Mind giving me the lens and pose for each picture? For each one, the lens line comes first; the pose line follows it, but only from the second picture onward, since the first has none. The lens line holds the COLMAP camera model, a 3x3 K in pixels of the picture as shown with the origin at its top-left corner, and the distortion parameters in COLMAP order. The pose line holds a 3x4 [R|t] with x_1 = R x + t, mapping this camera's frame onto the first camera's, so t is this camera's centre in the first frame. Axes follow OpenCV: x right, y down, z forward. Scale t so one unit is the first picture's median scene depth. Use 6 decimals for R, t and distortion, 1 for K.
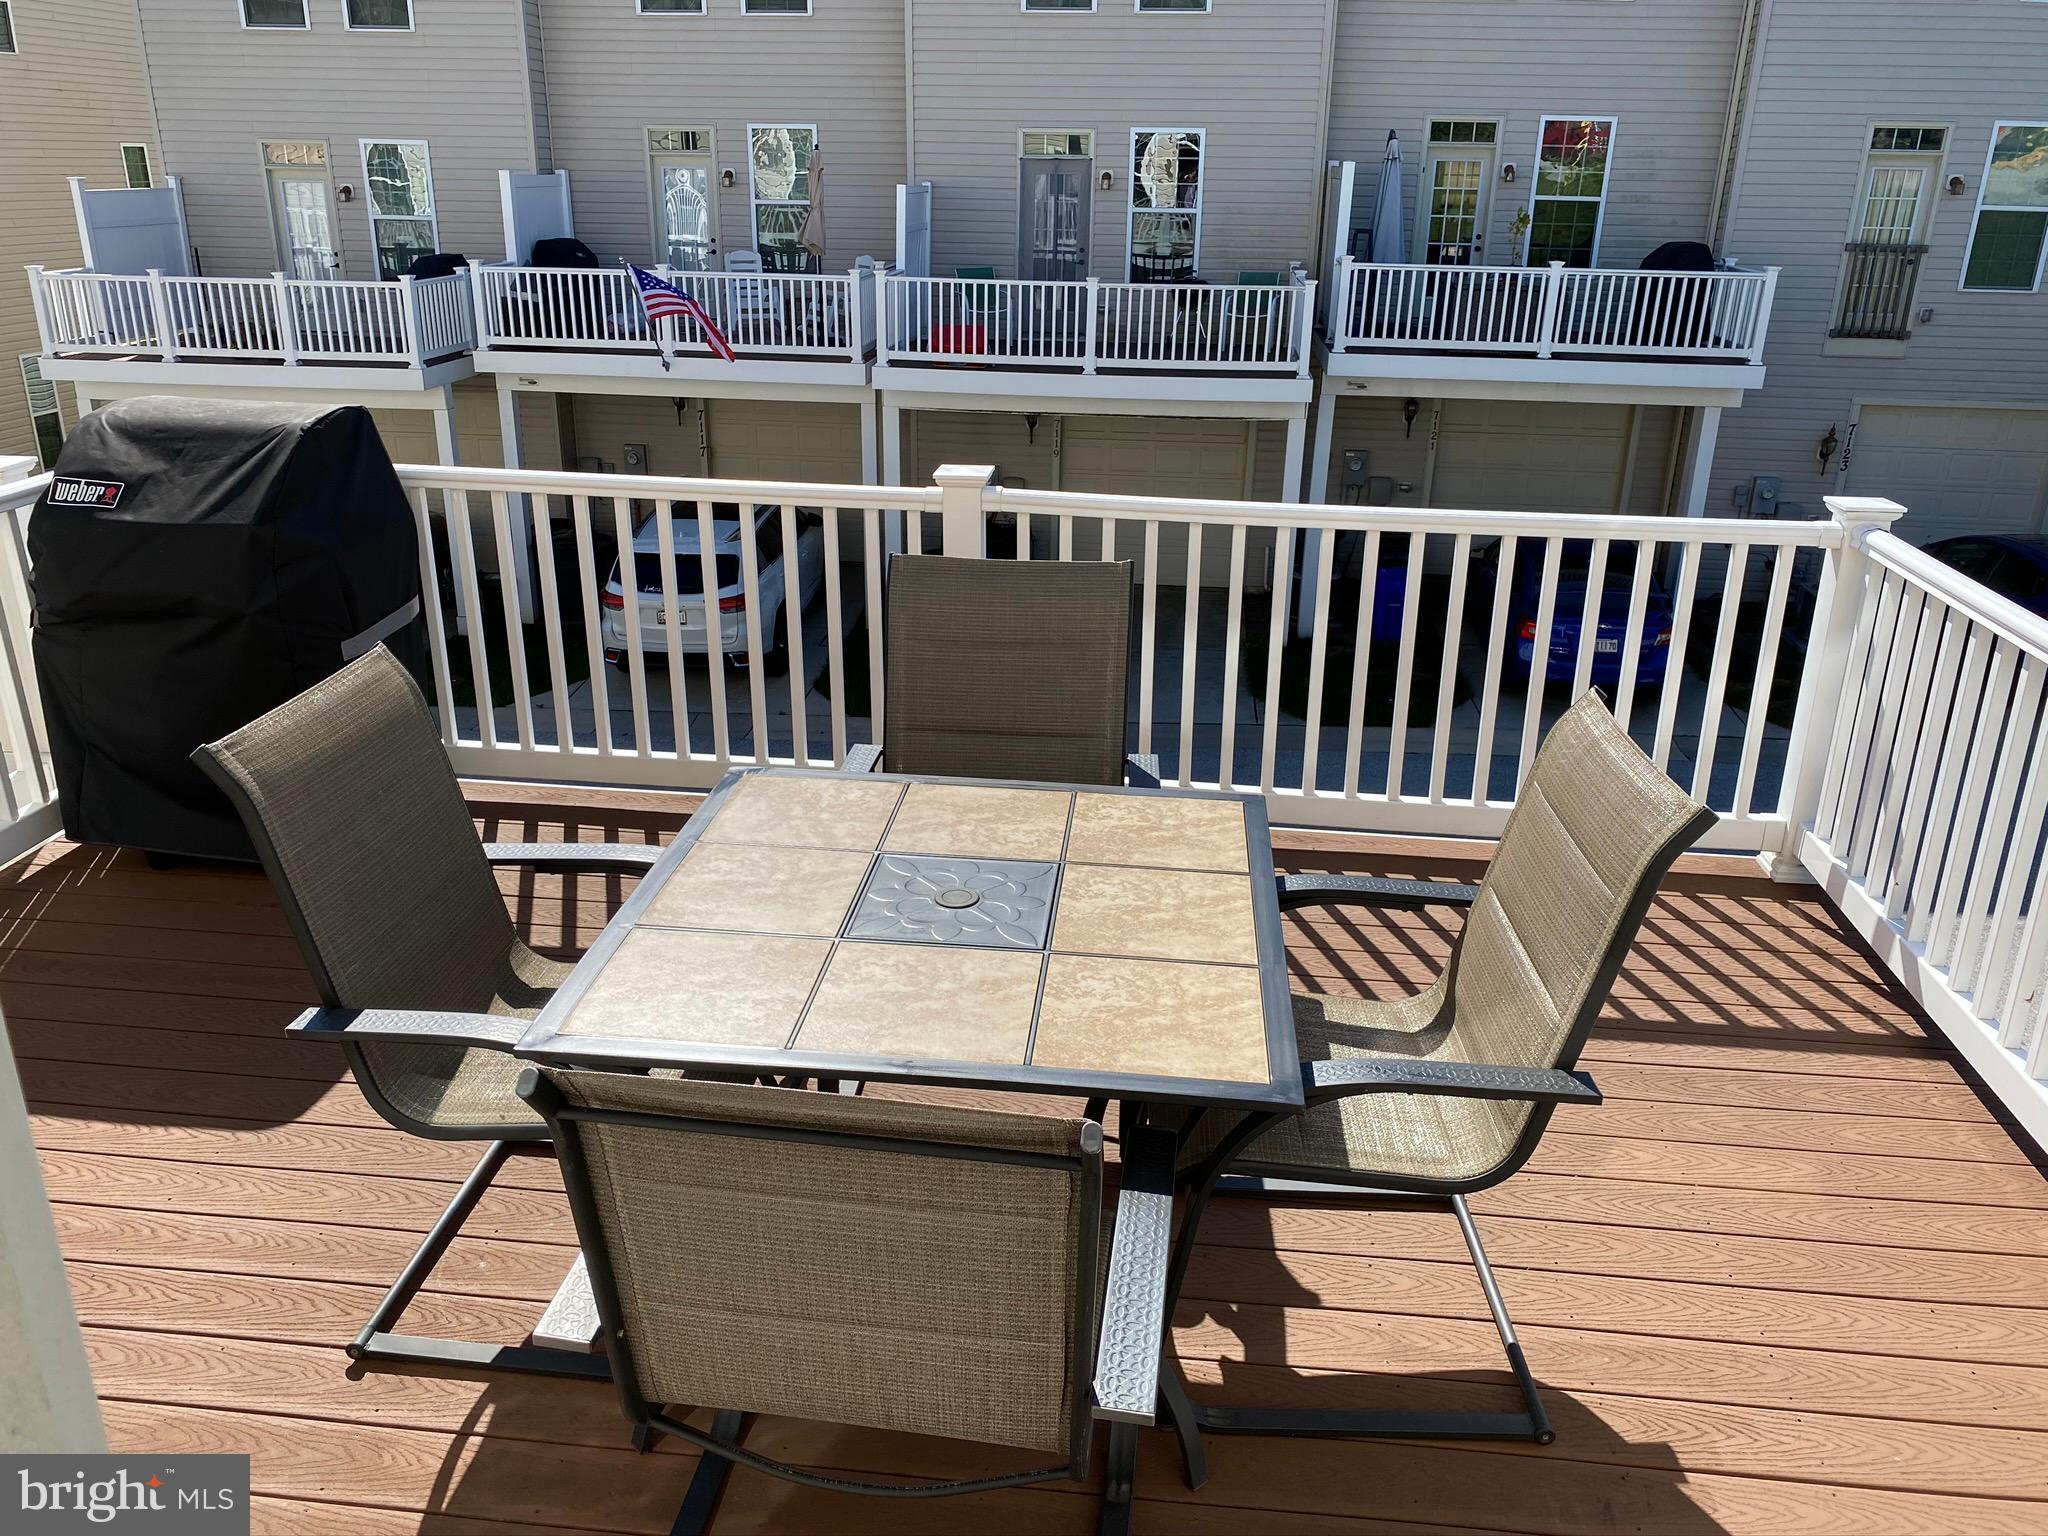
lens RADIAL K [[1559.4, 0, 974.1], [0, 1559.4, 758.9], [0, 0, 1]] dist [0.030341, -0.051764]
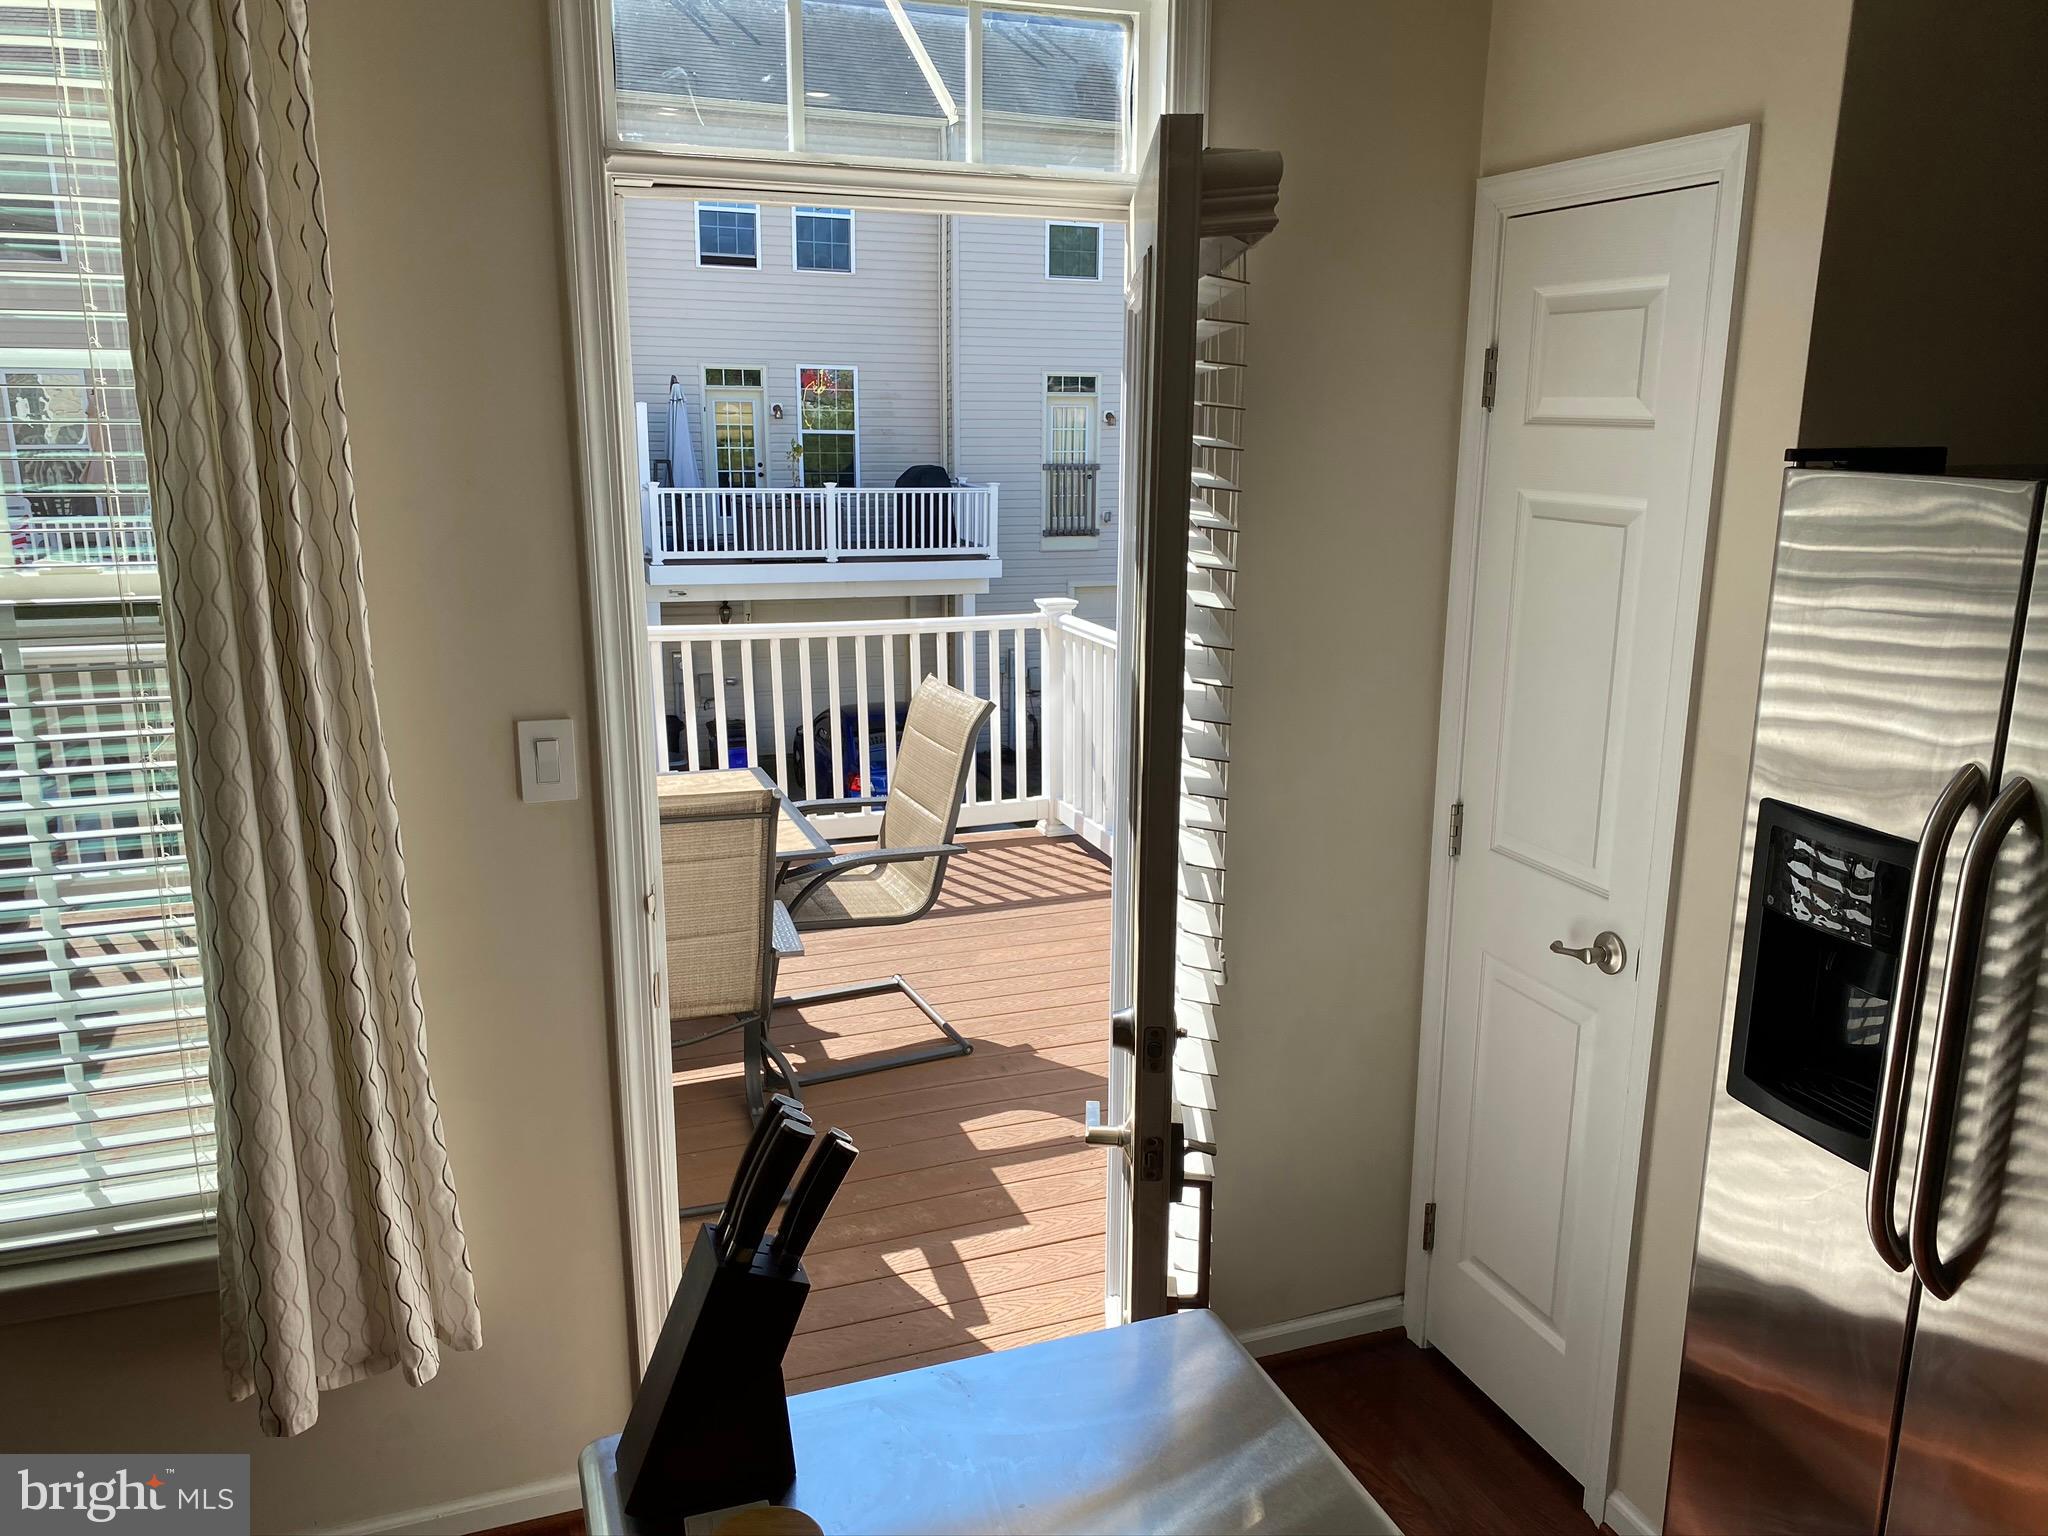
lens RADIAL K [[1559.4, 0, 1039.9], [0, 1559.4, 777.7], [0, 0, 1]] dist [0.030341, -0.051764]
pose [[0.886829, -0.107956, 0.449310, -0.044562], [0.164643, 0.982335, -0.088939, 0.034963], [-0.431772, 0.152850, 0.888938, -0.091668]]
